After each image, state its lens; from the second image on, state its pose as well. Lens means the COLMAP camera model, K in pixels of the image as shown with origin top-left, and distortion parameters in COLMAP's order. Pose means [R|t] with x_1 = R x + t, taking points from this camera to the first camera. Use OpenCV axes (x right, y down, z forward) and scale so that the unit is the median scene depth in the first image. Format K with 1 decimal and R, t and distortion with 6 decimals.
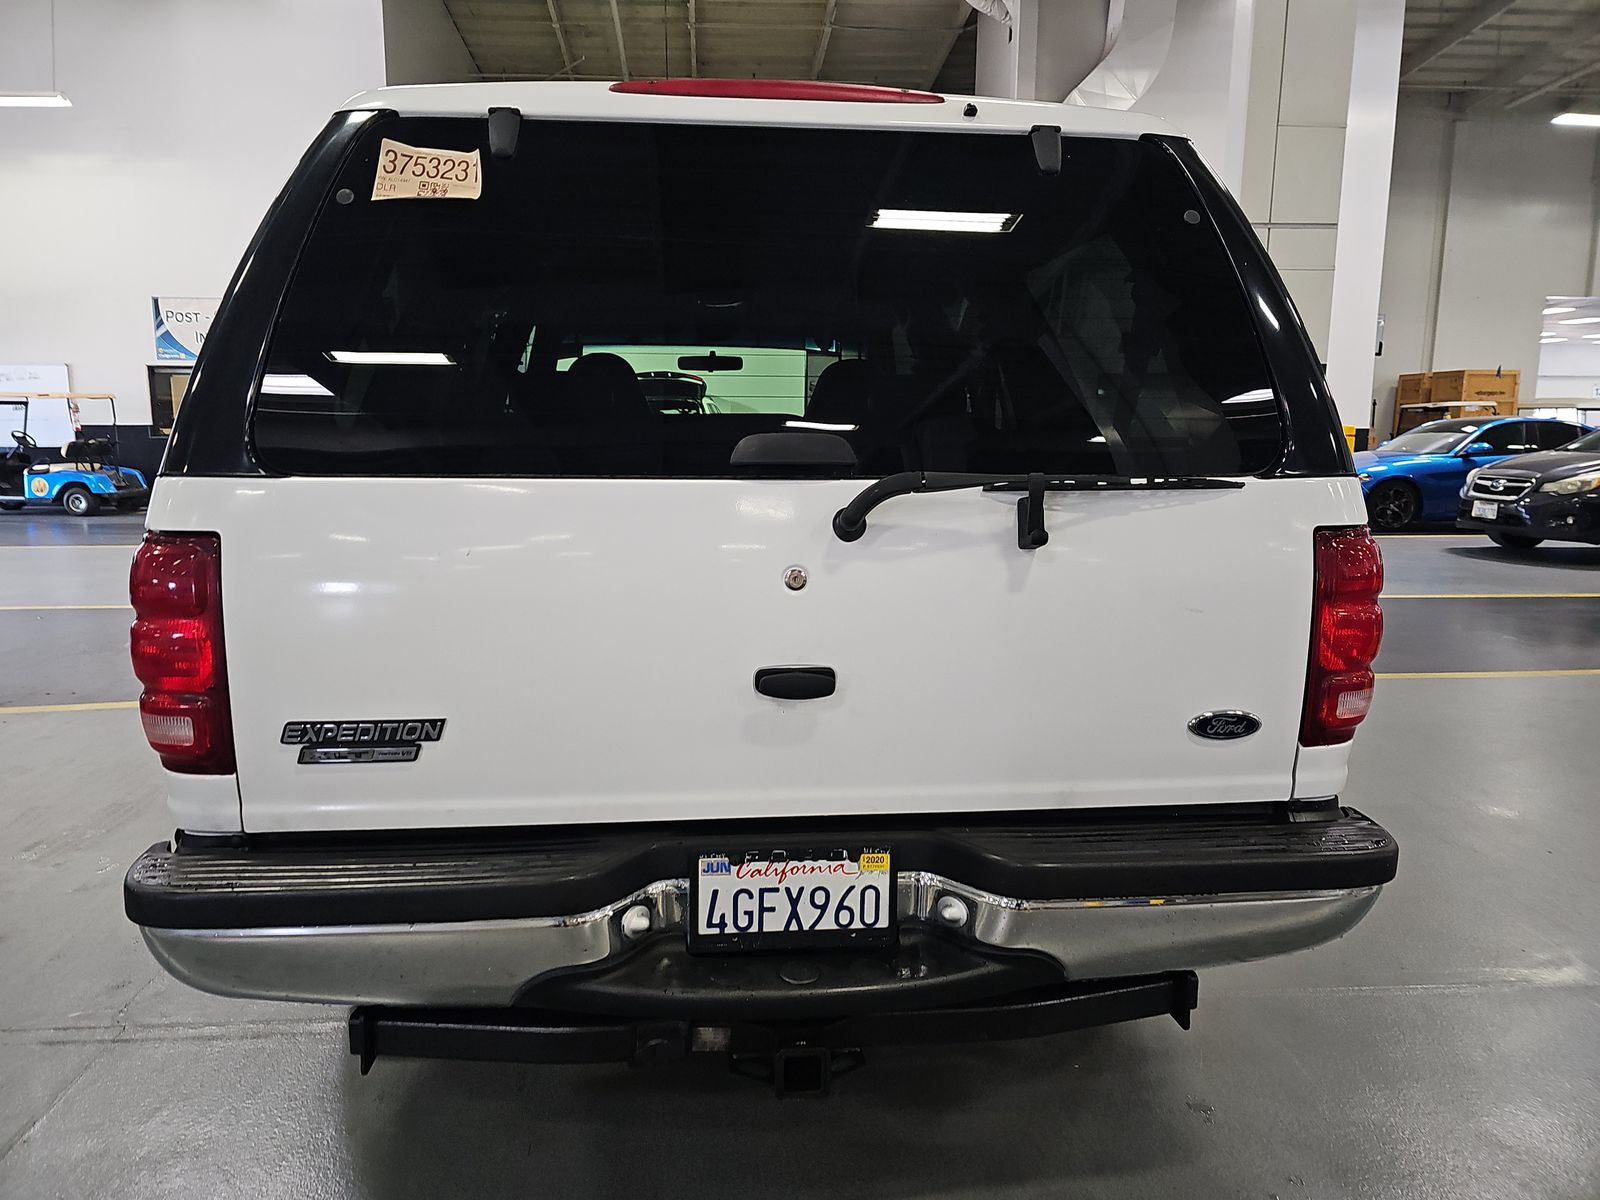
lens RADIAL K [[1062.9, 0, 805.6], [0, 1062.9, 589.6], [0, 0, 1]] dist [0.009607, -0.009611]
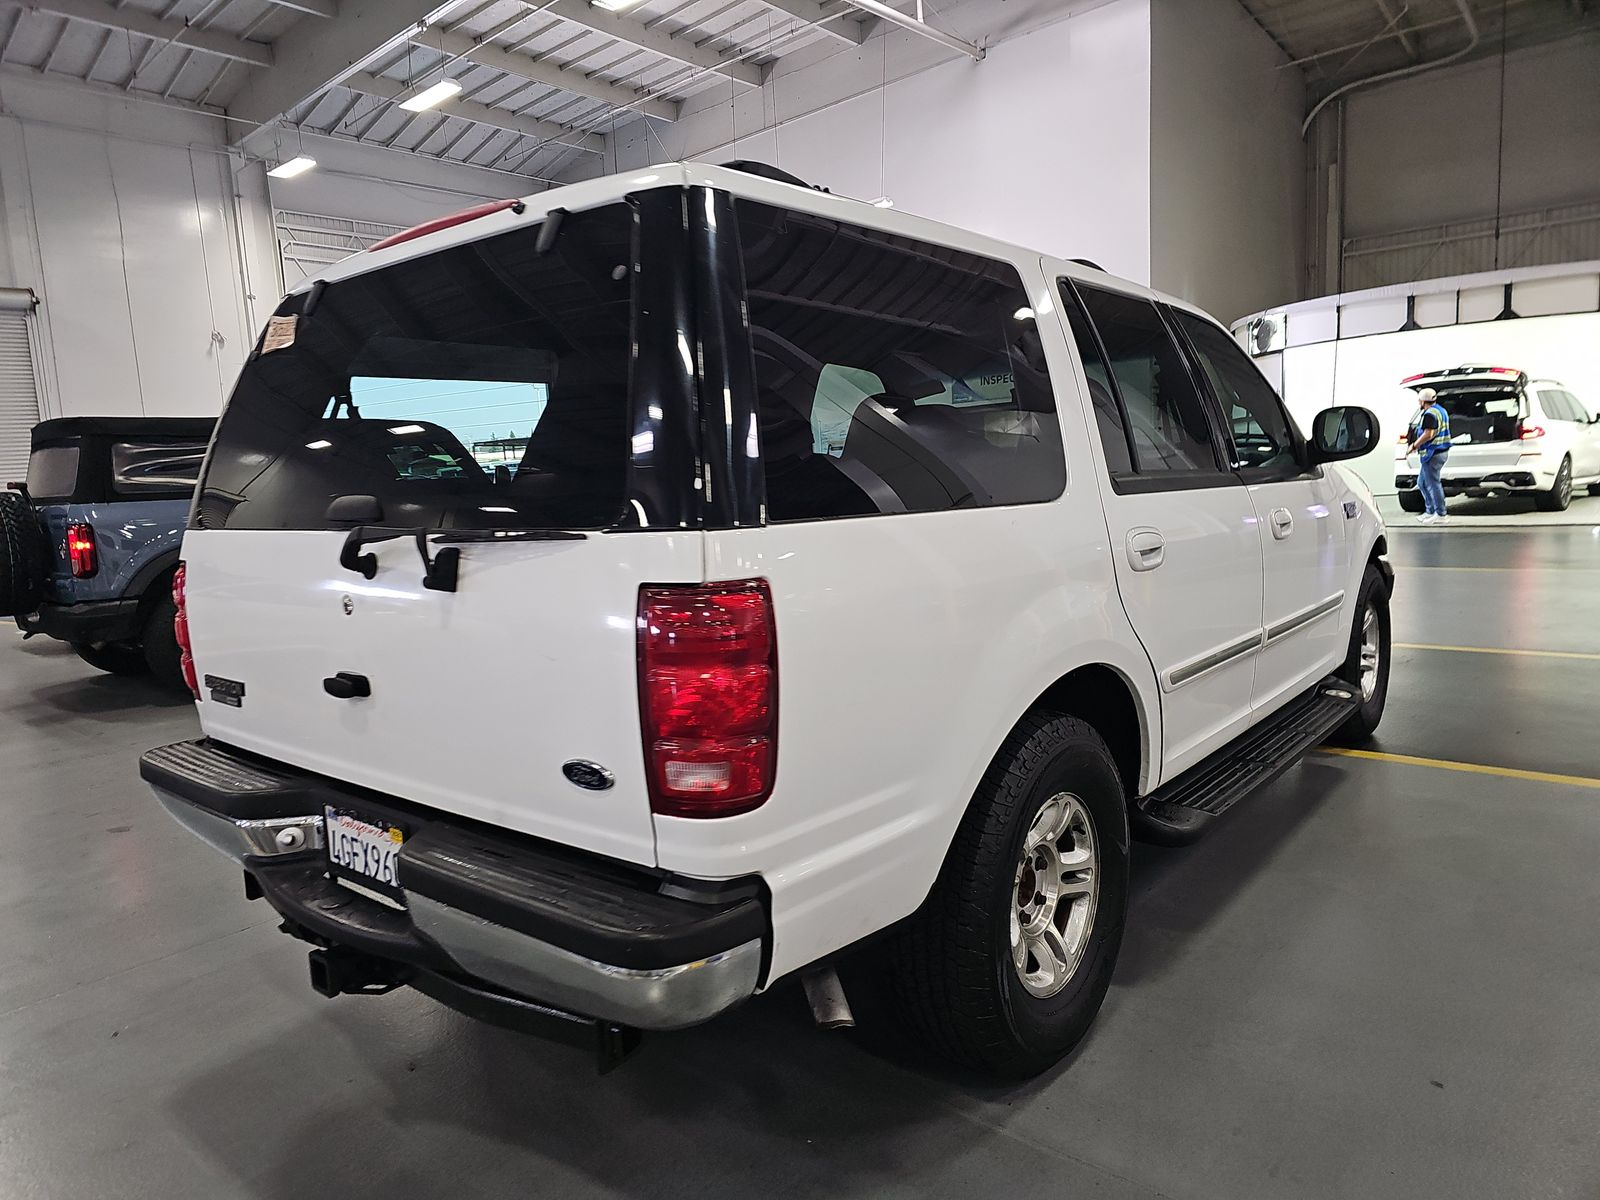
lens RADIAL K [[1062.9, 0, 810.3], [0, 1062.9, 603.4], [0, 0, 1]] dist [0.009607, -0.009611]
pose [[0.725922, 0.056935, -0.685417, 1.256827], [-0.052733, 0.998242, 0.027070, -0.075425], [0.685753, 0.016493, 0.727647, 0.417567]]
